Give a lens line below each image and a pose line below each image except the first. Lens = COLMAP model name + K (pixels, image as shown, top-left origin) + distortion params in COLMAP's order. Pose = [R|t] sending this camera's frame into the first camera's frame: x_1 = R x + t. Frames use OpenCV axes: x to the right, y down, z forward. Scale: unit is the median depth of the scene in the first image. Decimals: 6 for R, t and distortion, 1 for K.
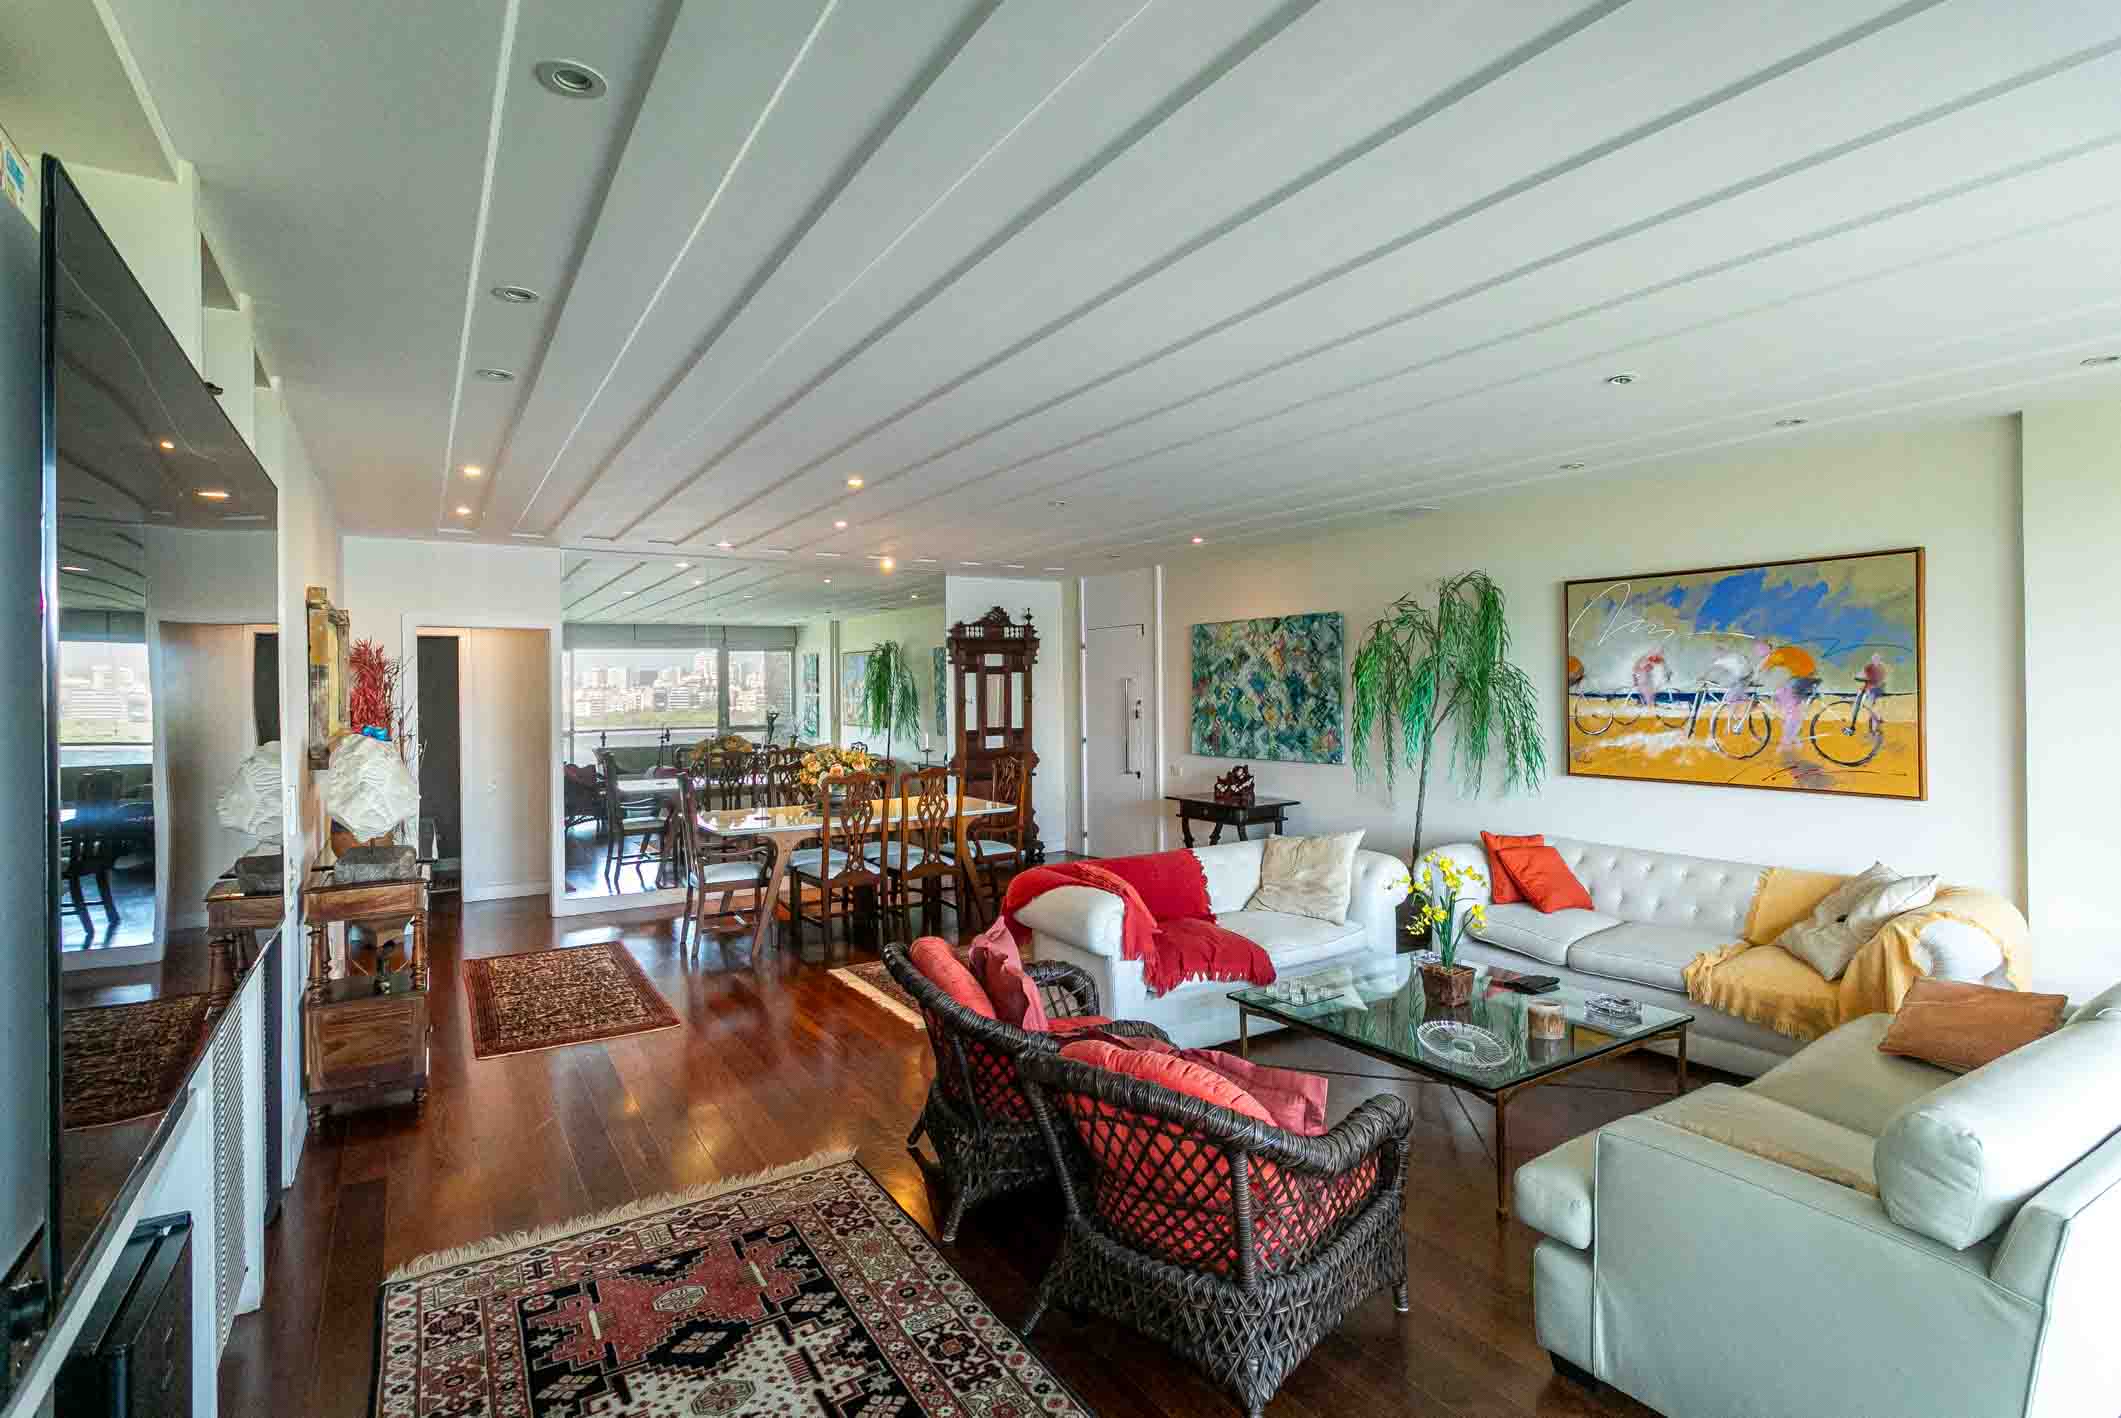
lens RADIAL K [[1009.8, 0, 1042.5], [0, 1009.8, 697.0], [0, 0, 1]] dist [0.005501, 0.002137]
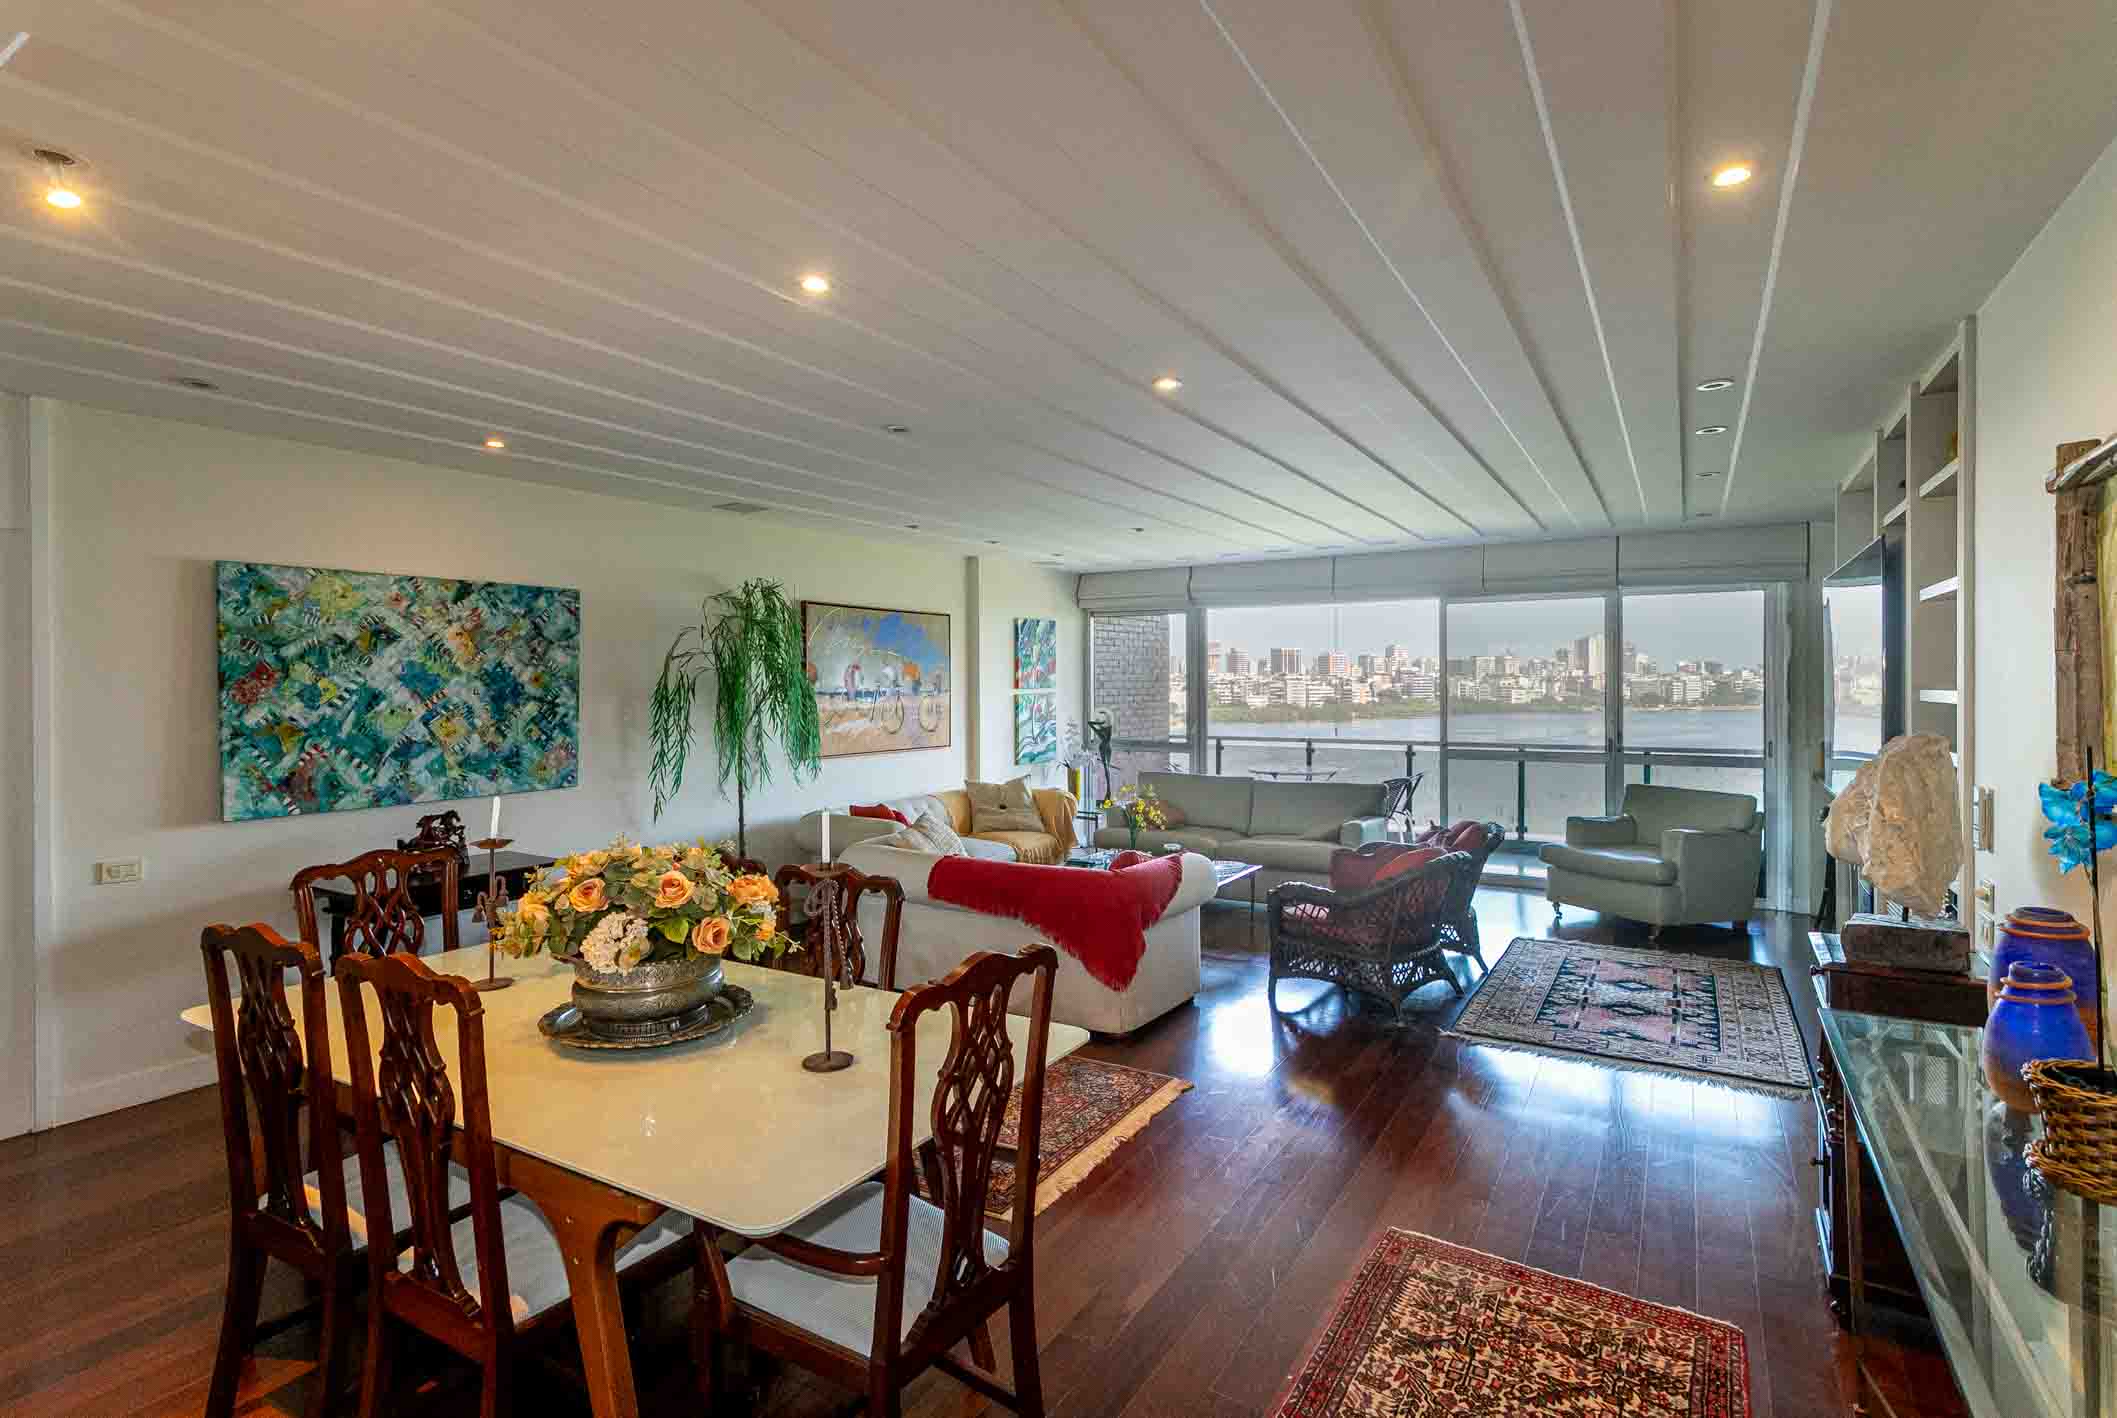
lens RADIAL K [[1007.9, 0, 1075.6], [0, 1007.9, 691.3], [0, 0, 1]] dist [0.005501, 0.002137]
pose [[-0.452071, 0.006620, 0.891957, -0.558238], [0.017873, 0.999839, 0.001638, -0.000785], [-0.891803, 0.016682, -0.452117, 0.984544]]
